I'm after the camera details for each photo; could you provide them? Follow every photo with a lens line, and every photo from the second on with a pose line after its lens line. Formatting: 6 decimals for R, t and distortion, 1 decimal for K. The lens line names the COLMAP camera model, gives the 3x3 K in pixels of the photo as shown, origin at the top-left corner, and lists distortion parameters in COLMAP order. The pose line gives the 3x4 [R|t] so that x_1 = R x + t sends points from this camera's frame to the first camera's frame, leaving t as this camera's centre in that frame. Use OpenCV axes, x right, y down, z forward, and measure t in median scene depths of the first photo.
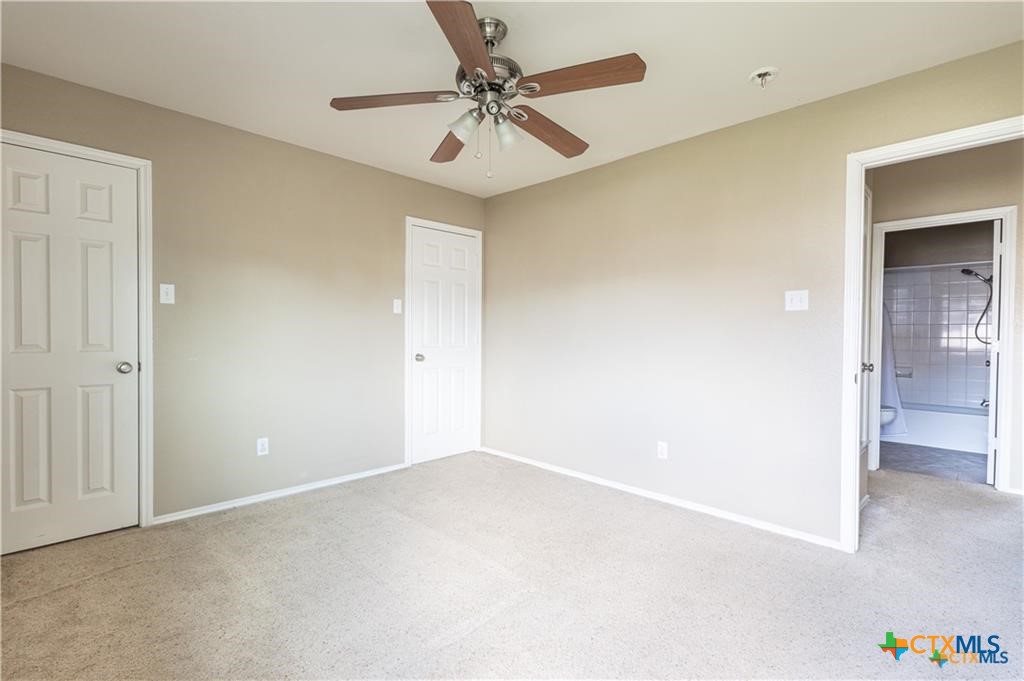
lens RADIAL K [[472.1, 0, 512.0], [0, 472.1, 340.5], [0, 0, 1]] dist [0.001697, 0.000333]
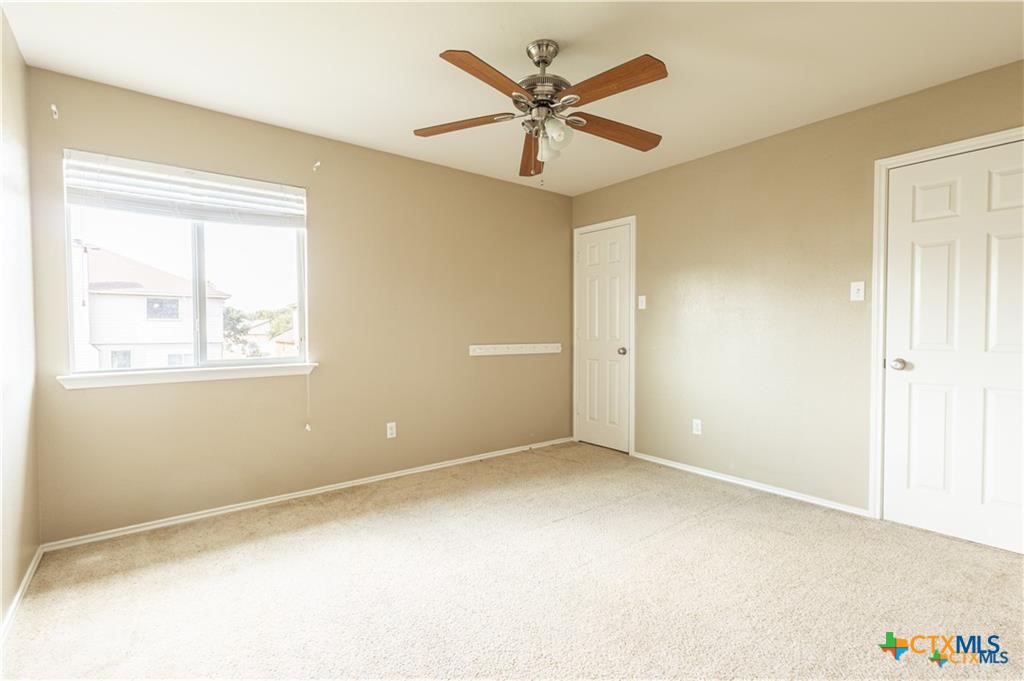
lens RADIAL K [[472.1, 0, 512.0], [0, 472.1, 340.5], [0, 0, 1]] dist [0.001697, 0.000333]
pose [[-0.123693, 0.018583, -0.992147, 0.770303], [-0.013414, 0.999702, 0.020397, -0.005654], [0.992230, 0.015831, -0.123407, 0.784822]]
